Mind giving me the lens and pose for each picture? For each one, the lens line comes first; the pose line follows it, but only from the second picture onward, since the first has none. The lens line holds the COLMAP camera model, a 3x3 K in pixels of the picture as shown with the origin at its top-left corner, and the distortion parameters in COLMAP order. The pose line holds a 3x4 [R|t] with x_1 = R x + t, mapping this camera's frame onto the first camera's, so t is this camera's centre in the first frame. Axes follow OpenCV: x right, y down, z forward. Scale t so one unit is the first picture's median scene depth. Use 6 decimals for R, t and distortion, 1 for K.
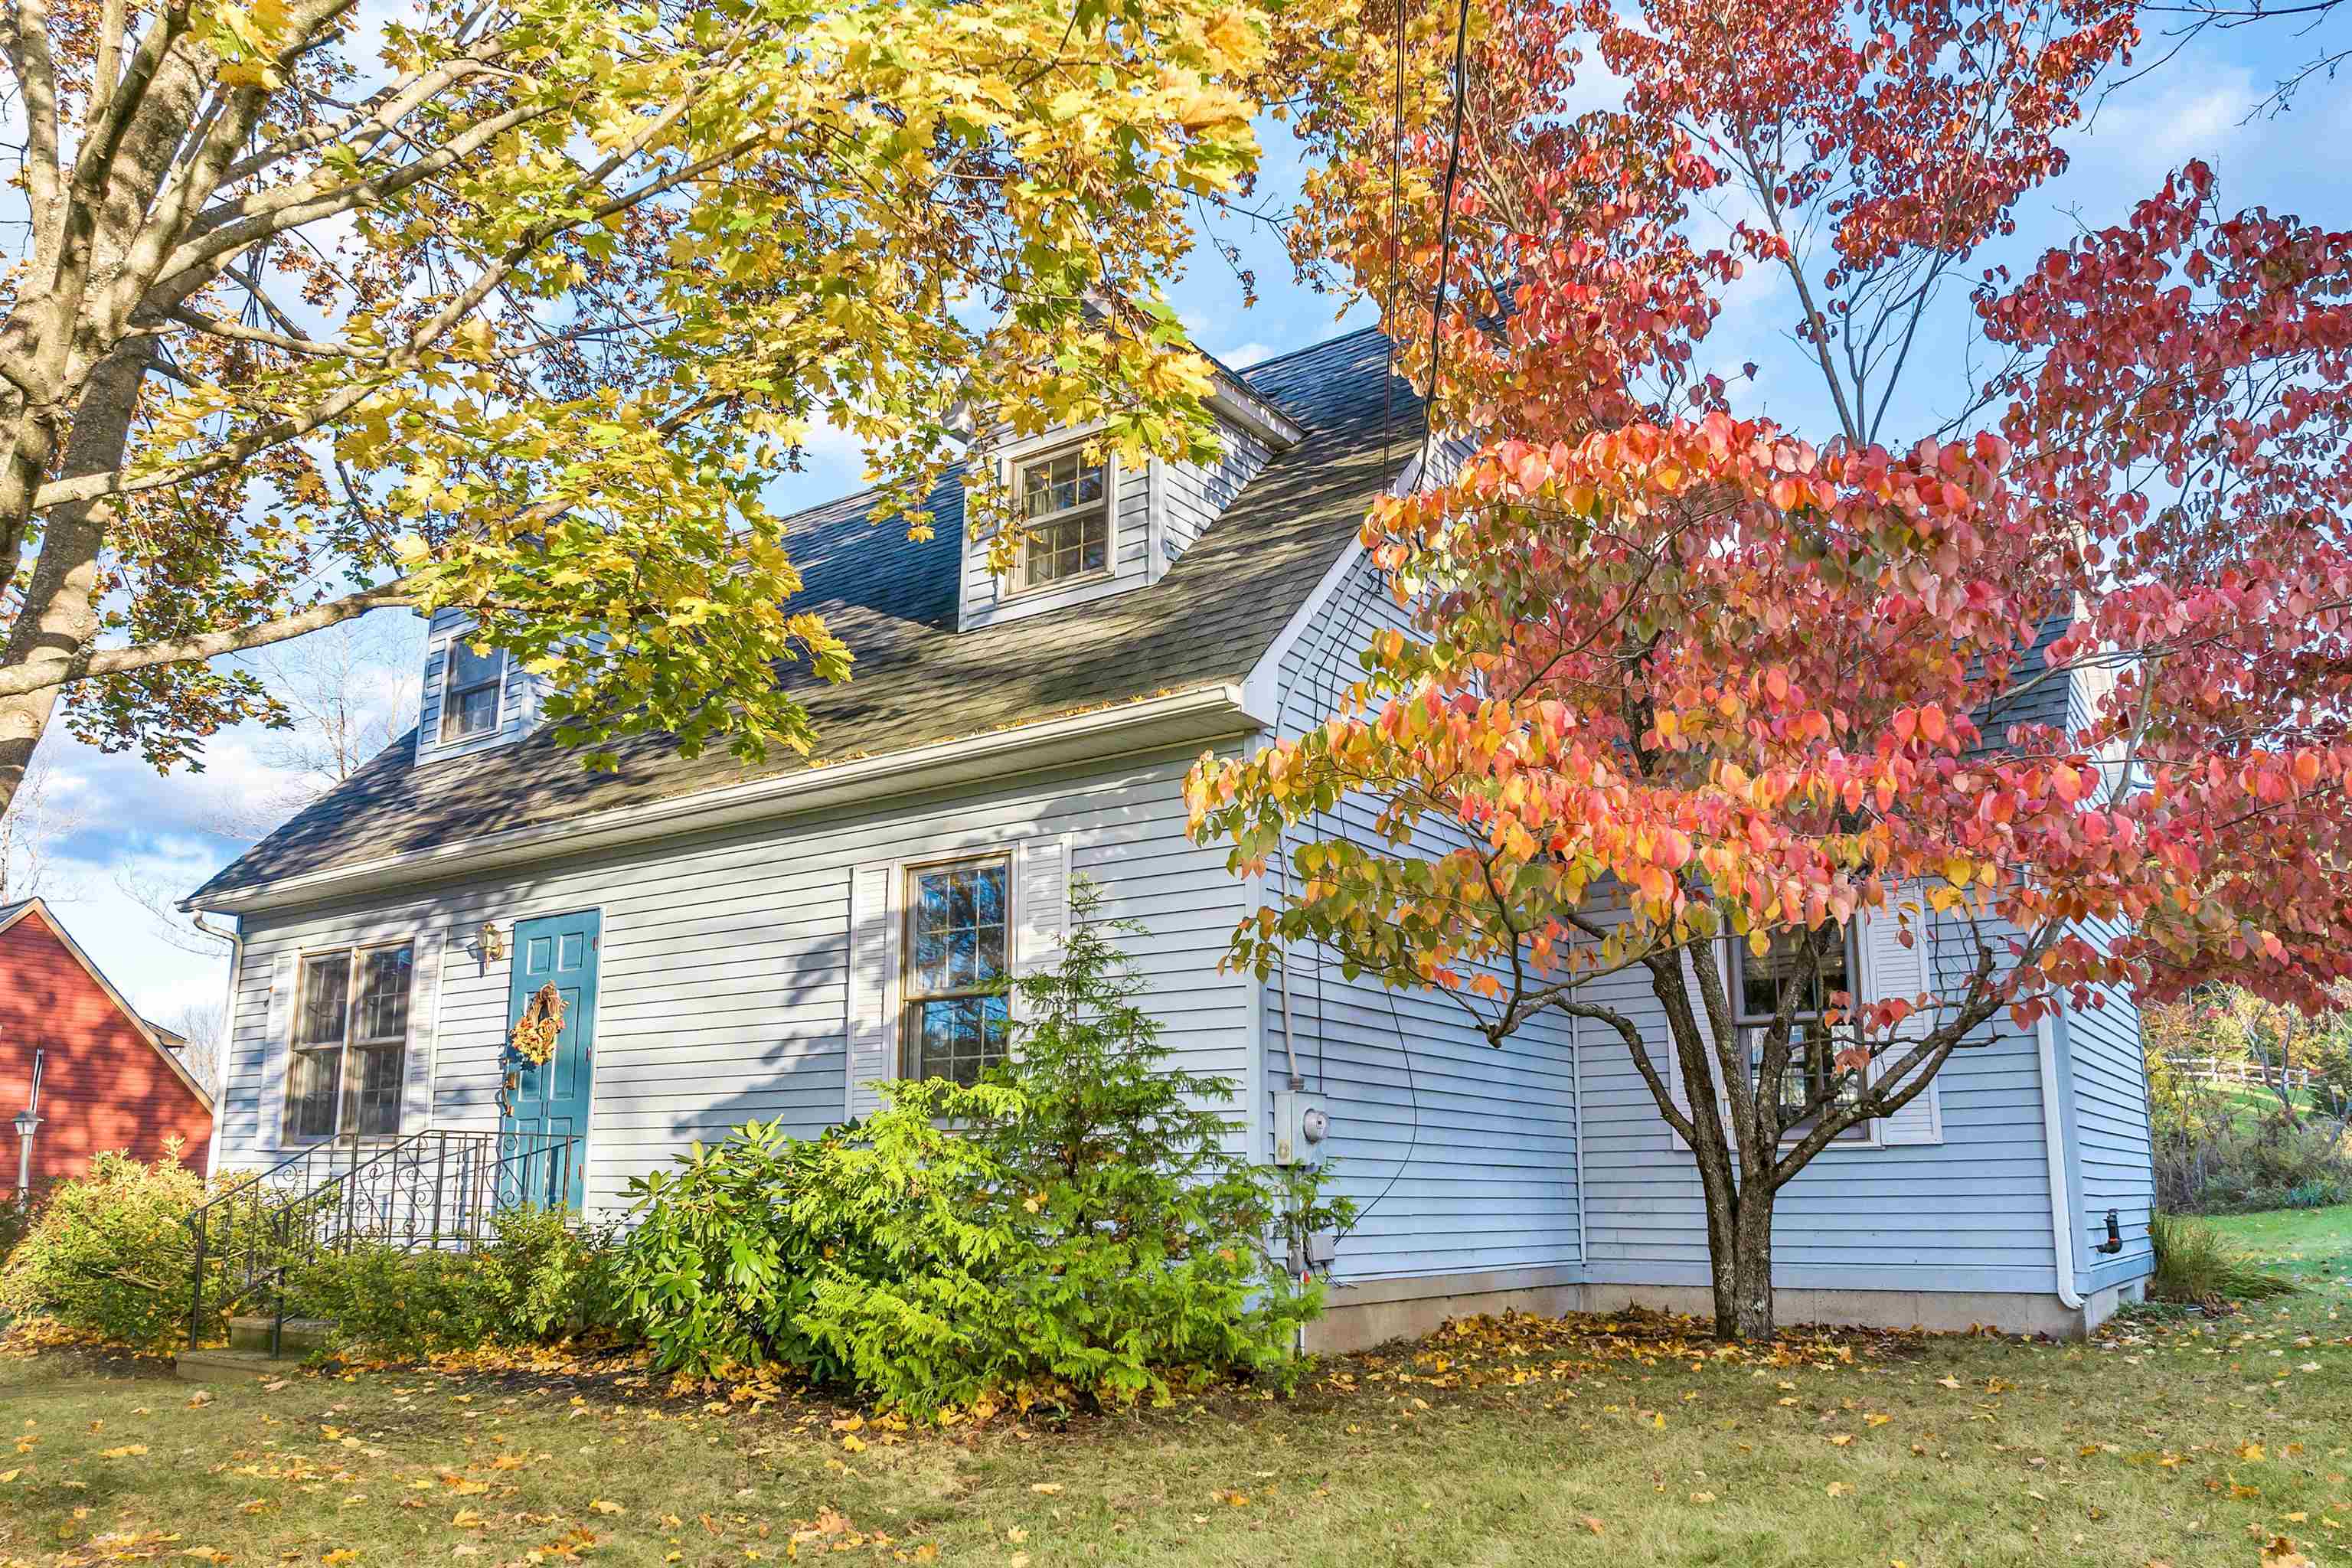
lens RADIAL K [[1681.0, 0, 1176.9], [0, 1681.0, 787.0], [0, 0, 1]] dist [-0.046863, -0.002076]
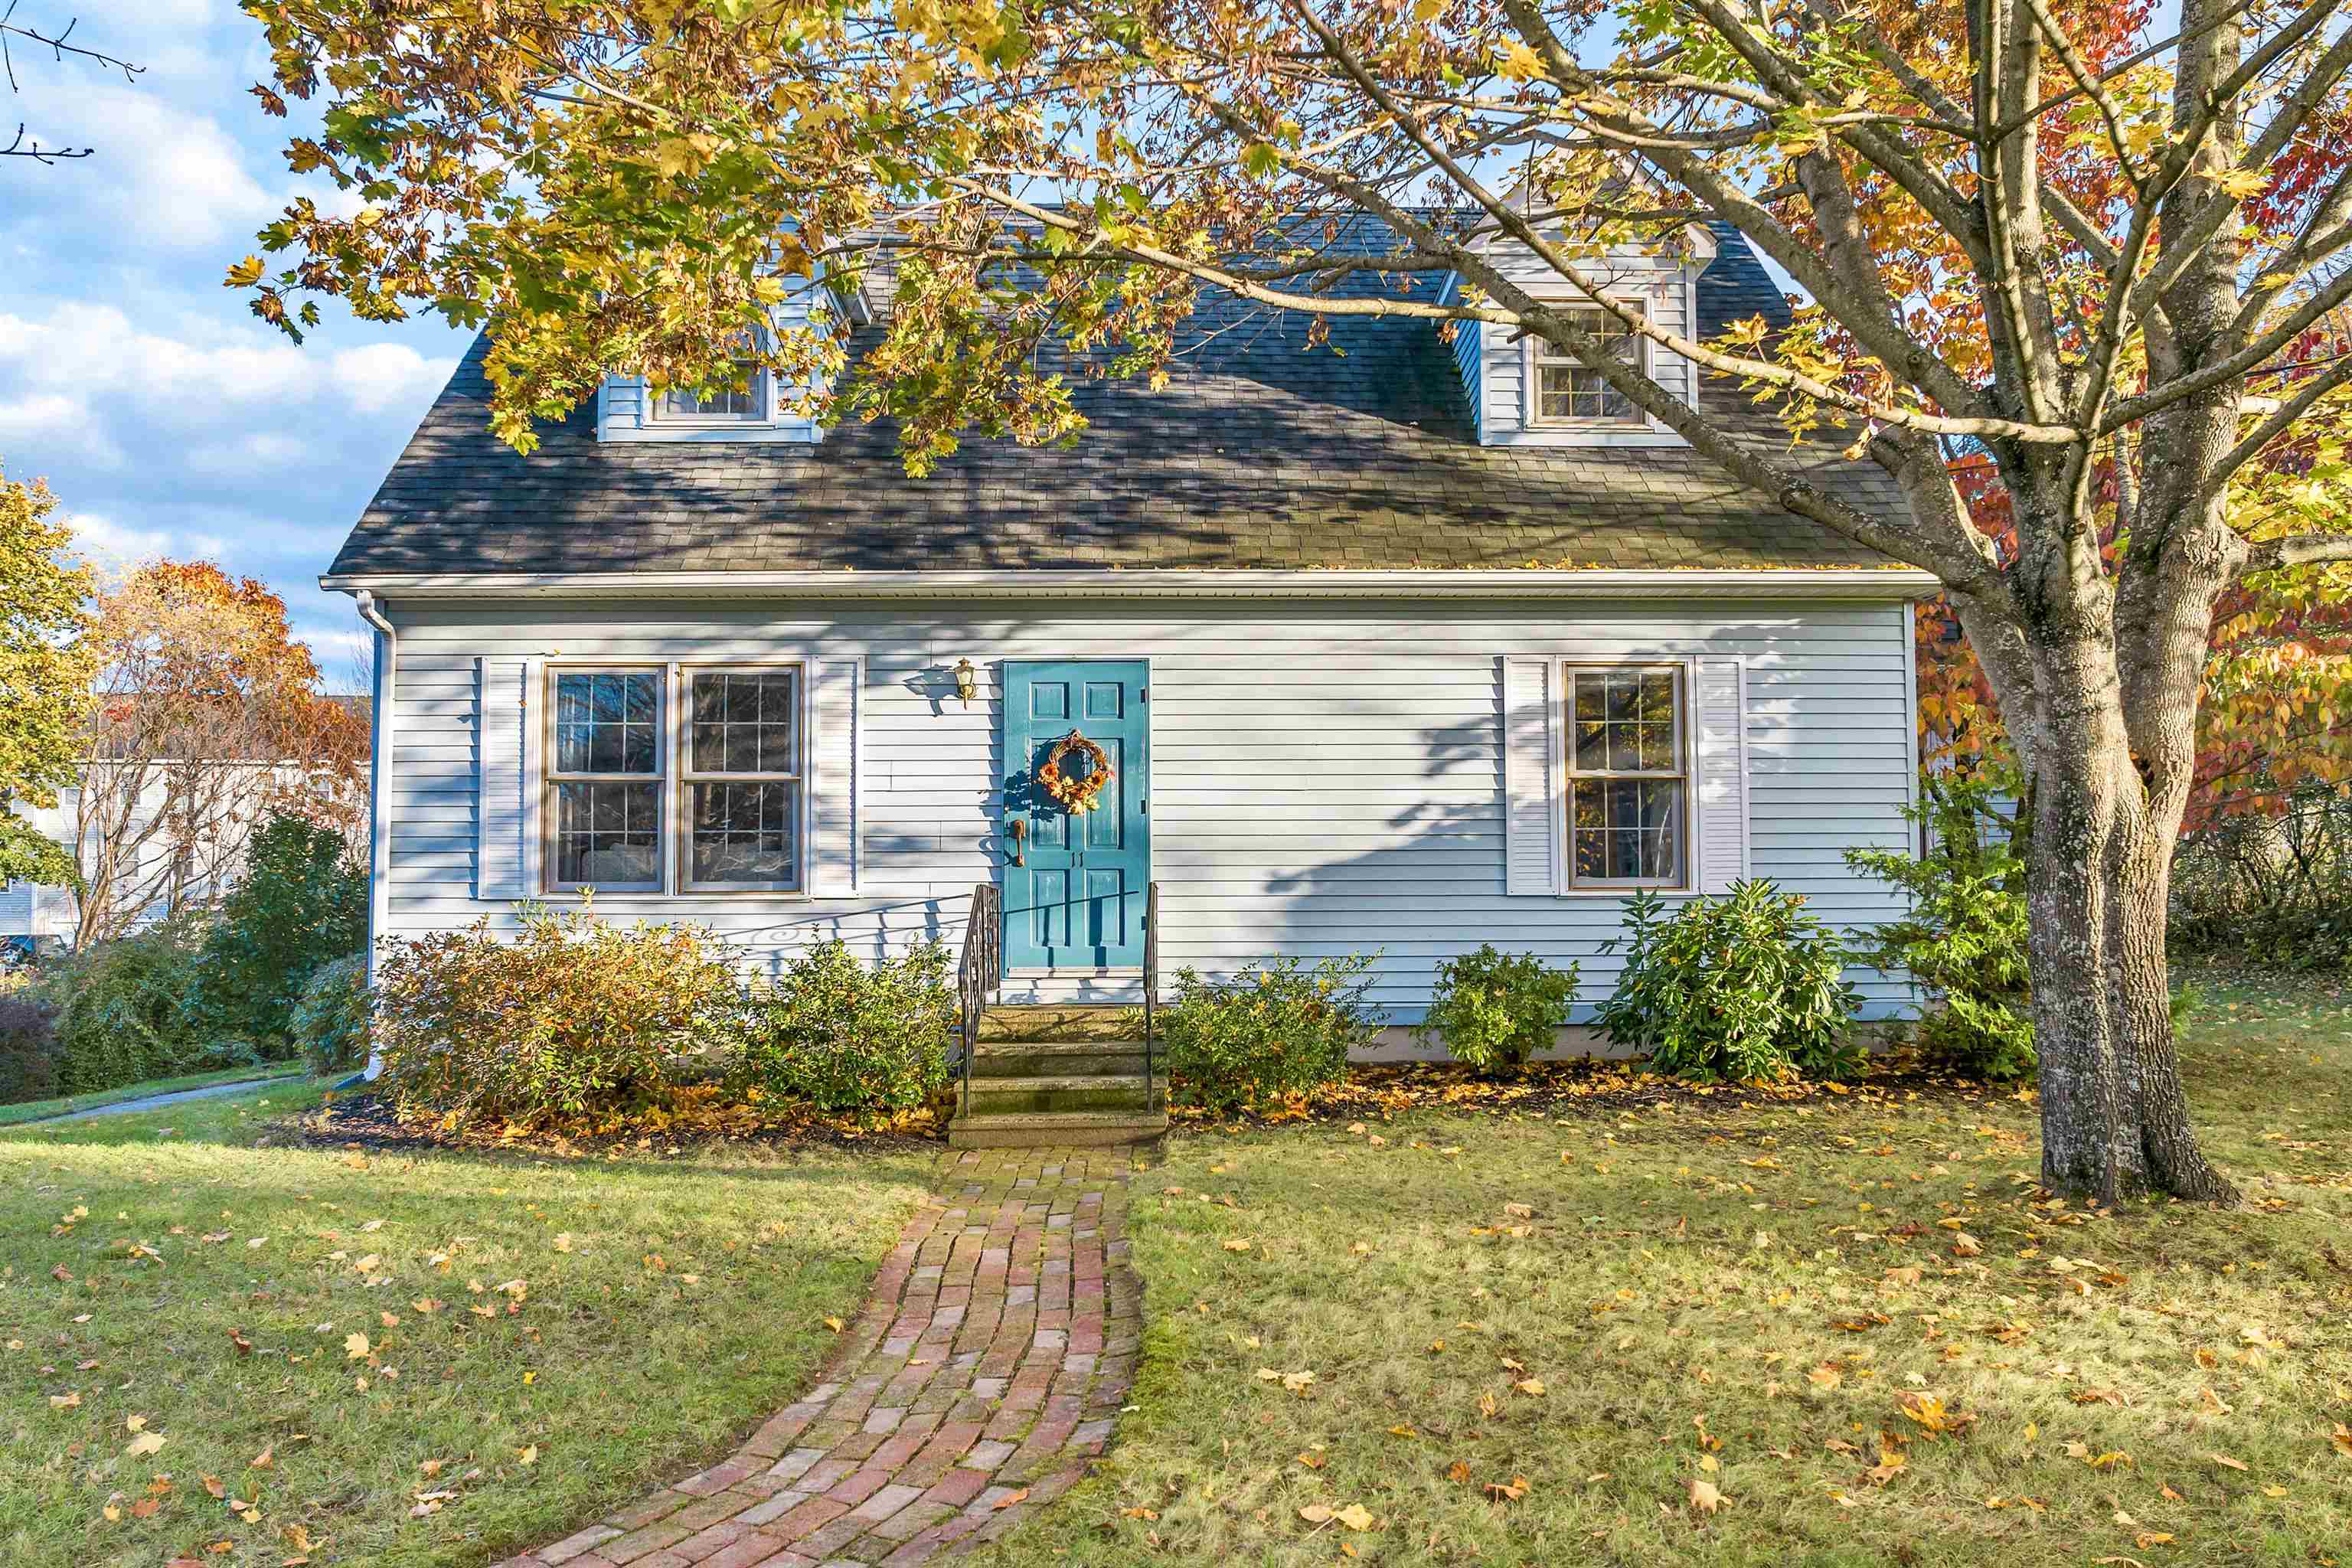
lens RADIAL K [[1681.0, 0, 1175.5], [0, 1681.0, 787.8], [0, 0, 1]] dist [-0.046863, -0.002076]
pose [[0.805125, 0.046233, 0.591301, -0.947483], [-0.133004, 0.985640, 0.104034, 0.042630], [-0.578000, -0.162405, 0.799713, 0.197494]]
